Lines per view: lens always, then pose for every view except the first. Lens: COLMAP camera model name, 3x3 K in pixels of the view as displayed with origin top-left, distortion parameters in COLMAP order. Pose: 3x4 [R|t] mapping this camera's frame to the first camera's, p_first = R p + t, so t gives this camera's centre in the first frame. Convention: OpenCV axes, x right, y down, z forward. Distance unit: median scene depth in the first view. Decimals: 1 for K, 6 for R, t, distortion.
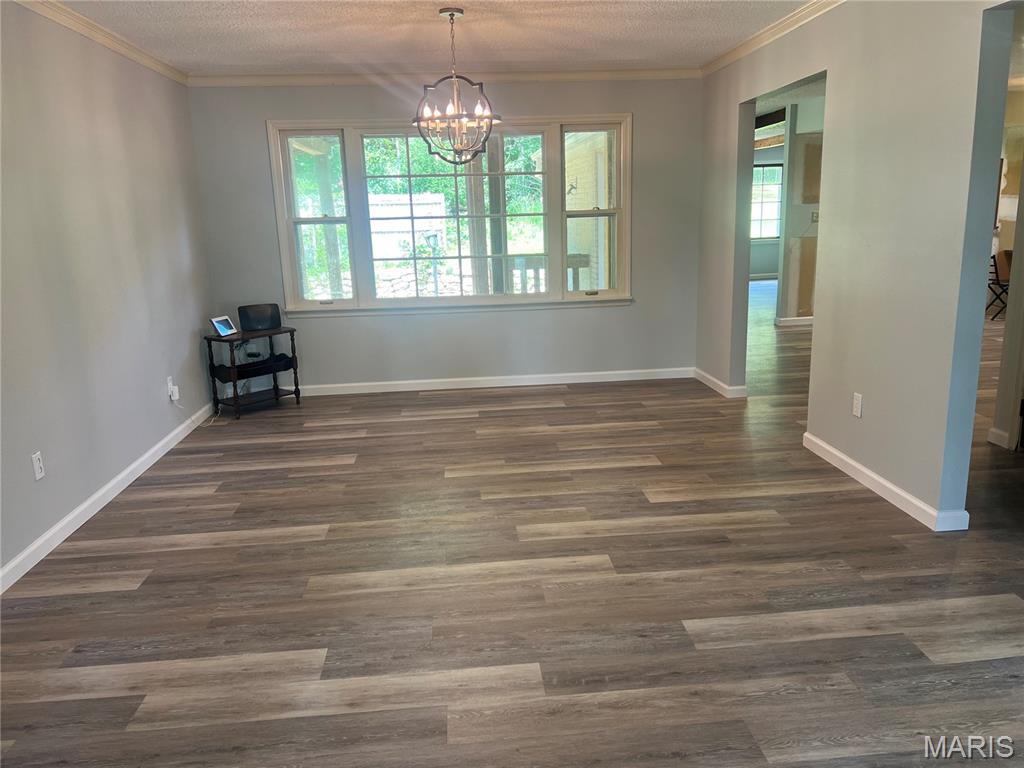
lens RADIAL K [[769.4, 0, 516.2], [0, 769.4, 380.9], [0, 0, 1]] dist [0.072093, -0.076886]
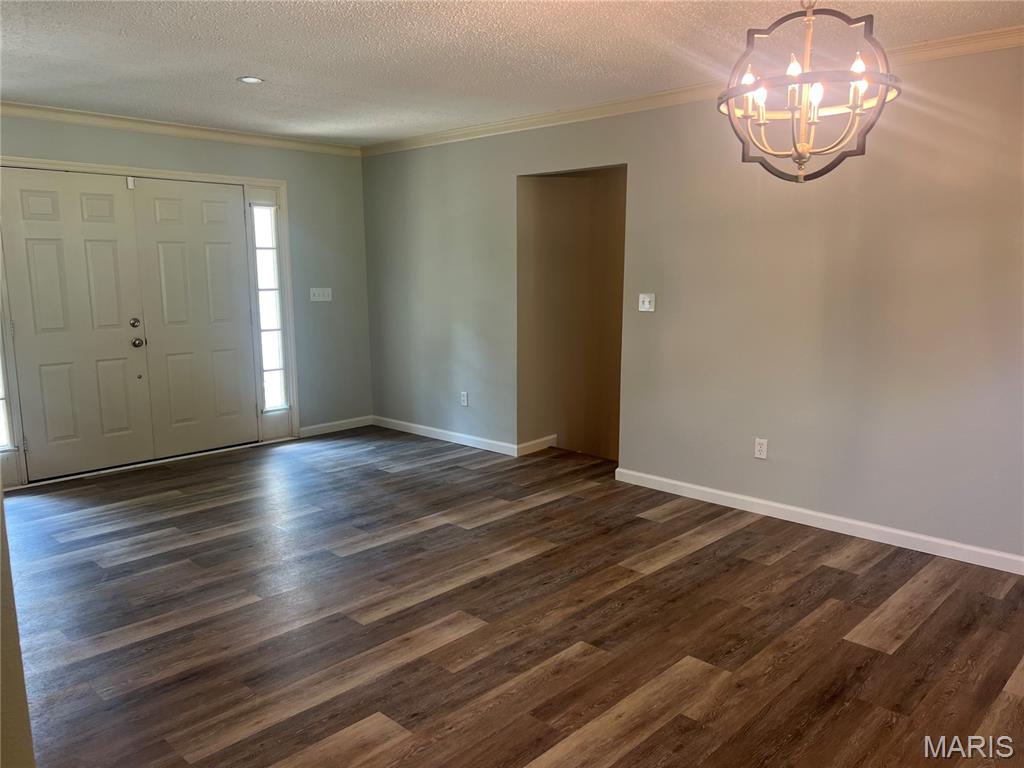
lens RADIAL K [[769.4, 0, 507.4], [0, 769.4, 382.1], [0, 0, 1]] dist [0.072093, -0.076886]
pose [[-0.756138, 0.133382, -0.640675, 0.466445], [-0.114766, 0.936808, 0.330483, -0.331011], [0.644270, 0.323419, -0.693048, 1.396550]]
